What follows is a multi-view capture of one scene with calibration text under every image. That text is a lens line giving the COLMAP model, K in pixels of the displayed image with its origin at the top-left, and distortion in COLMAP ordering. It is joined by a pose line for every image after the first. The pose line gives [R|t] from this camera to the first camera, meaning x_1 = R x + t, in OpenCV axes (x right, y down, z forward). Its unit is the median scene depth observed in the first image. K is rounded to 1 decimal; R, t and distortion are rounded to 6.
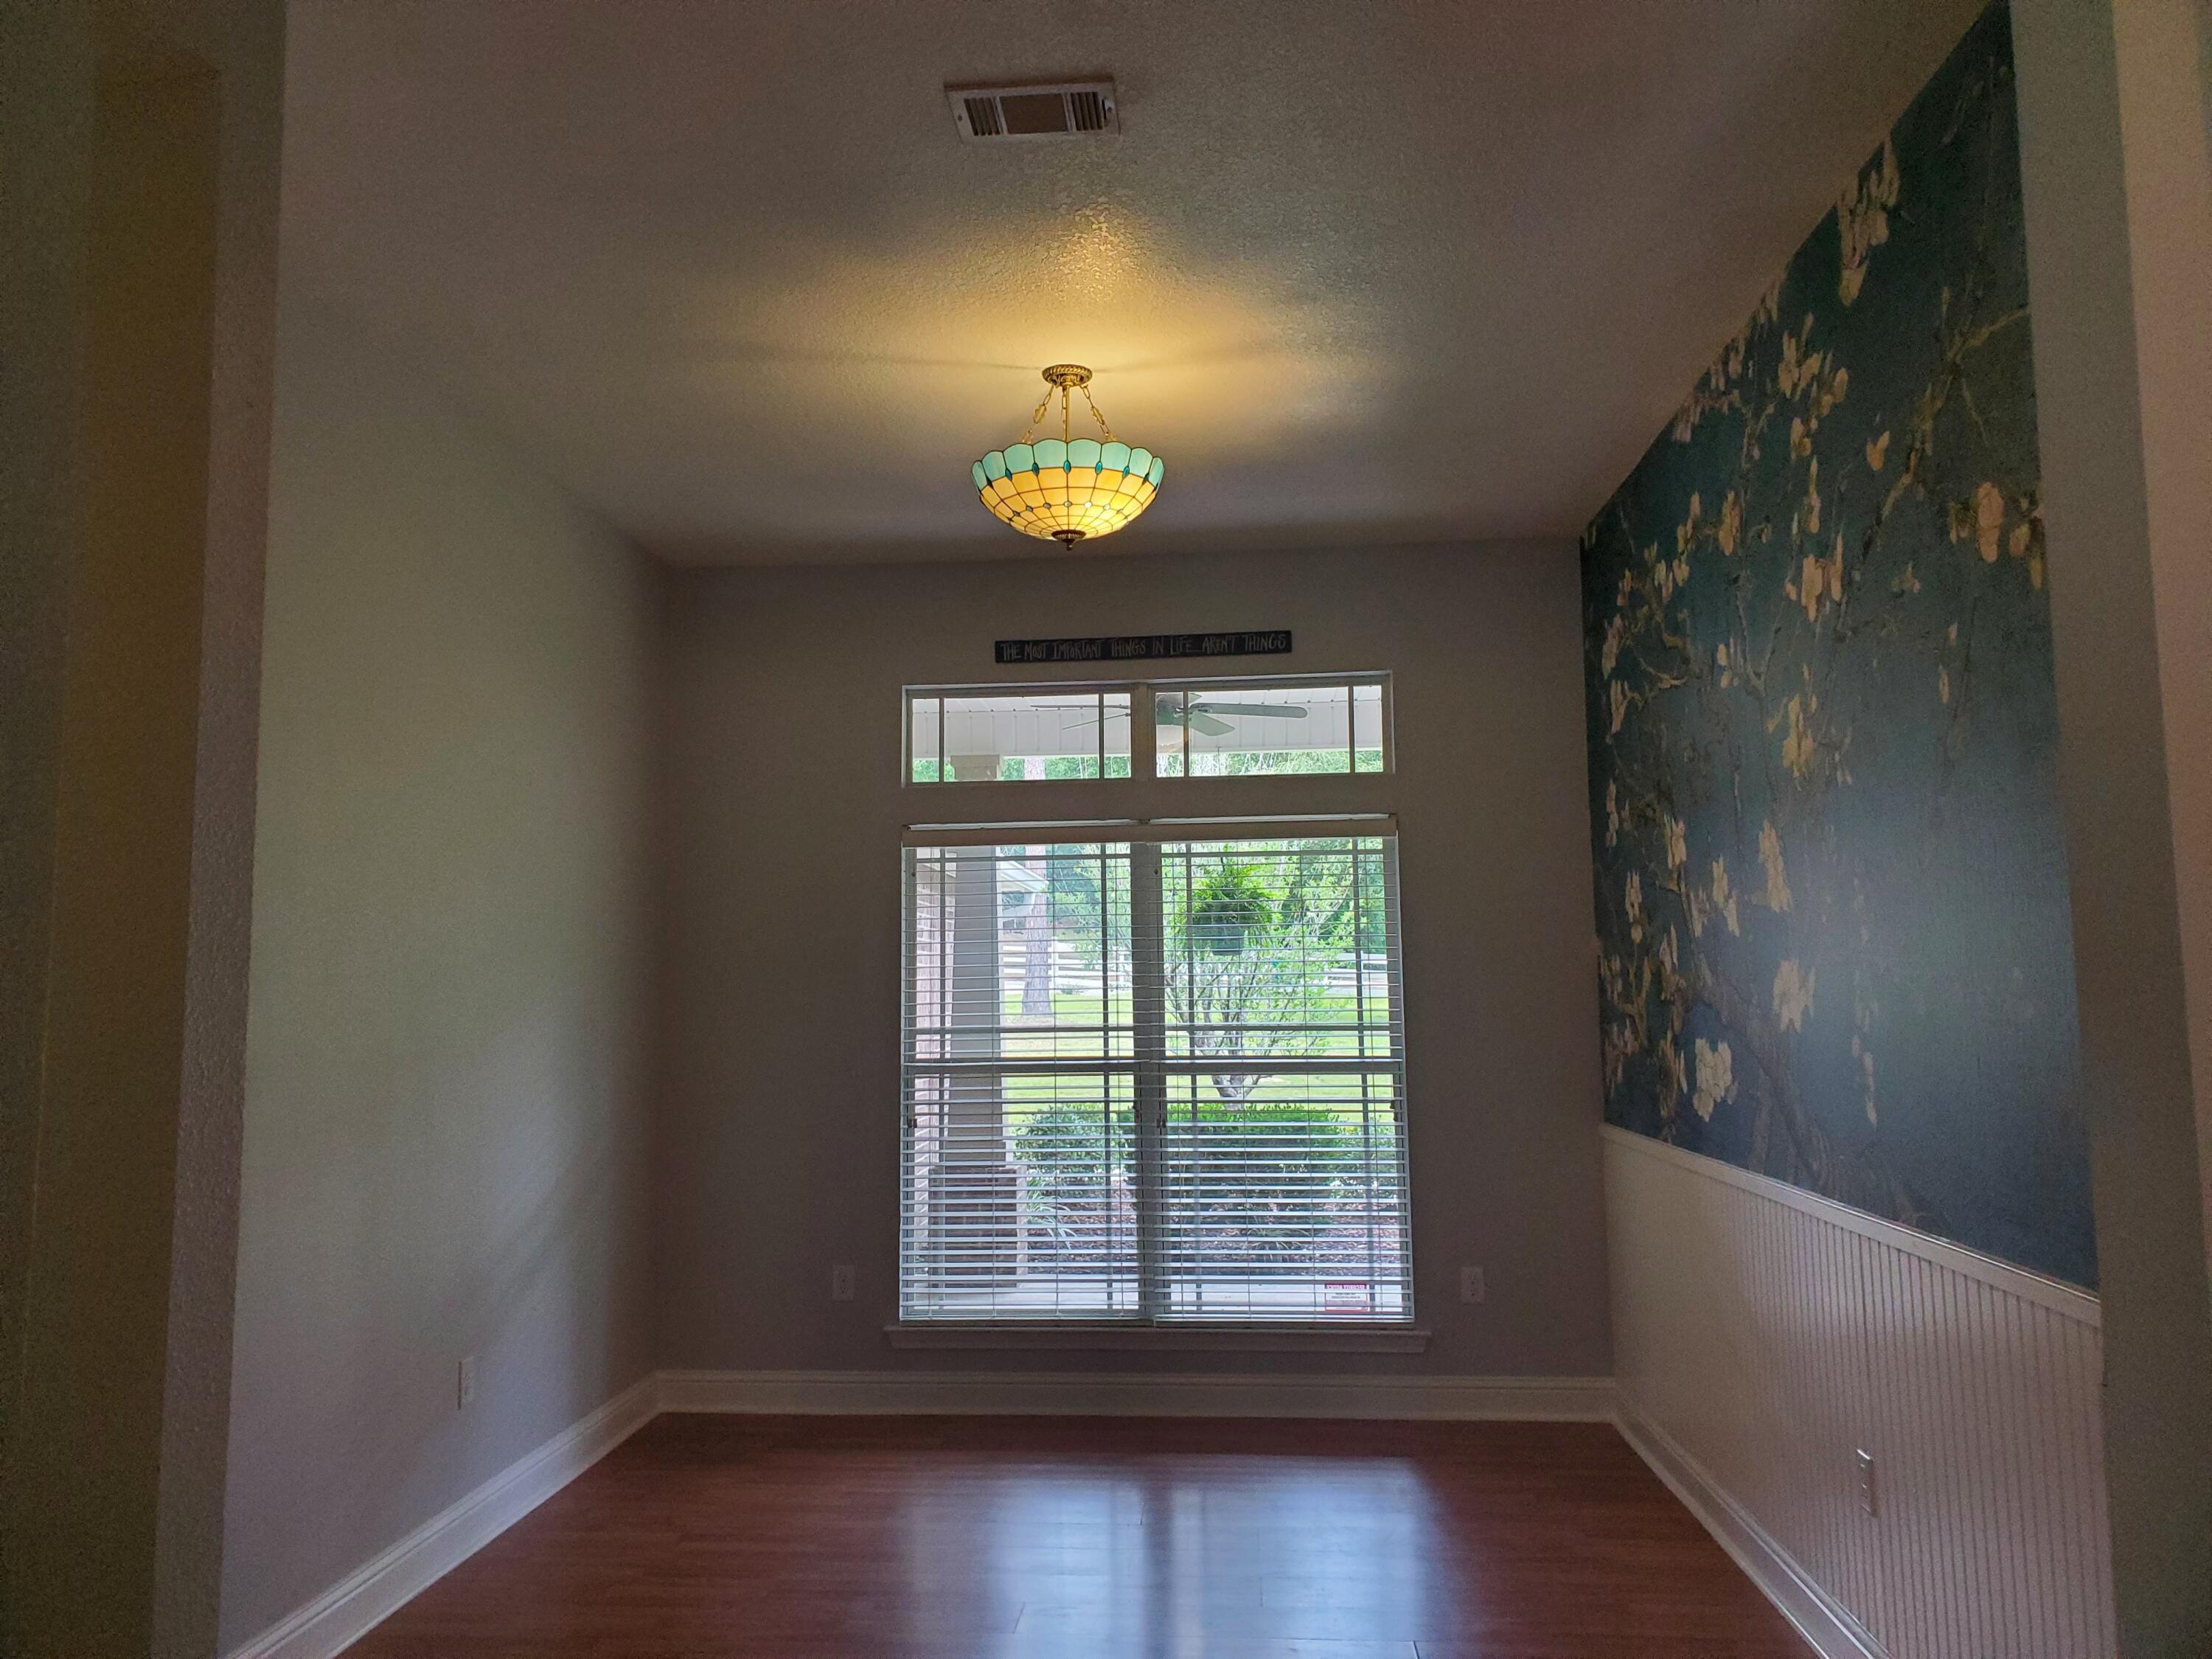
lens RADIAL K [[1697.6, 0, 1097.9], [0, 1697.6, 738.8], [0, 0, 1]] dist [0.093128, -0.283943]
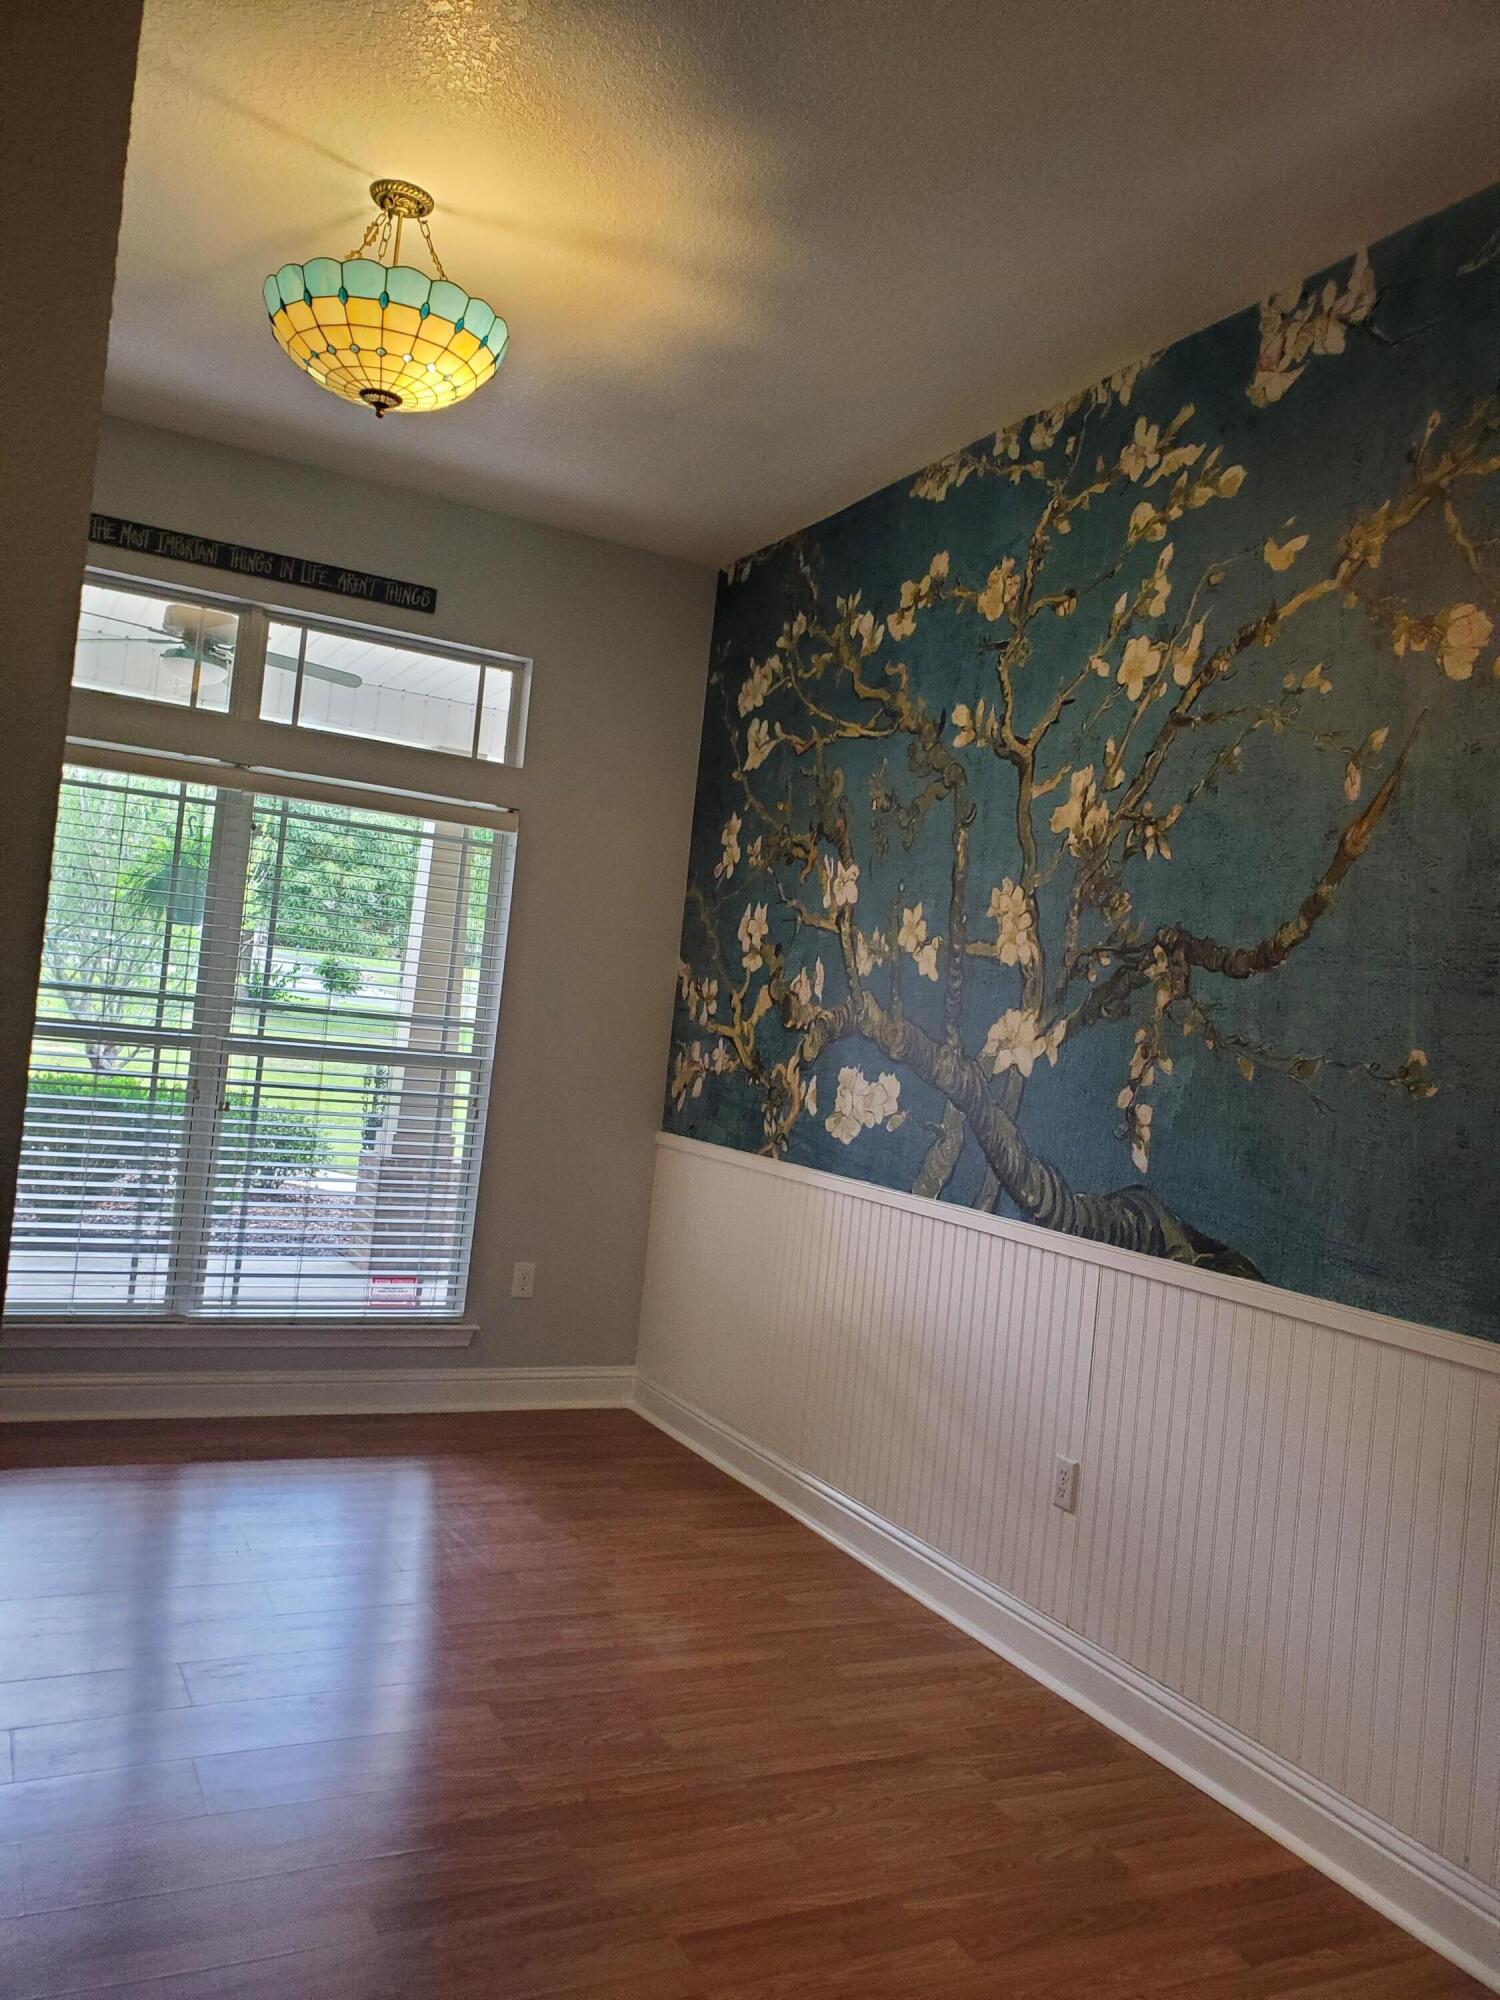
lens RADIAL K [[1534.9, 0, 856.5], [0, 1534.9, 992.7], [0, 0, 1]] dist [0.093128, -0.283943]
pose [[0.825787, 0.109453, 0.553259, -0.161735], [-0.187743, 0.978387, 0.086666, 0.040184], [-0.531816, -0.175438, 0.828489, 0.187146]]
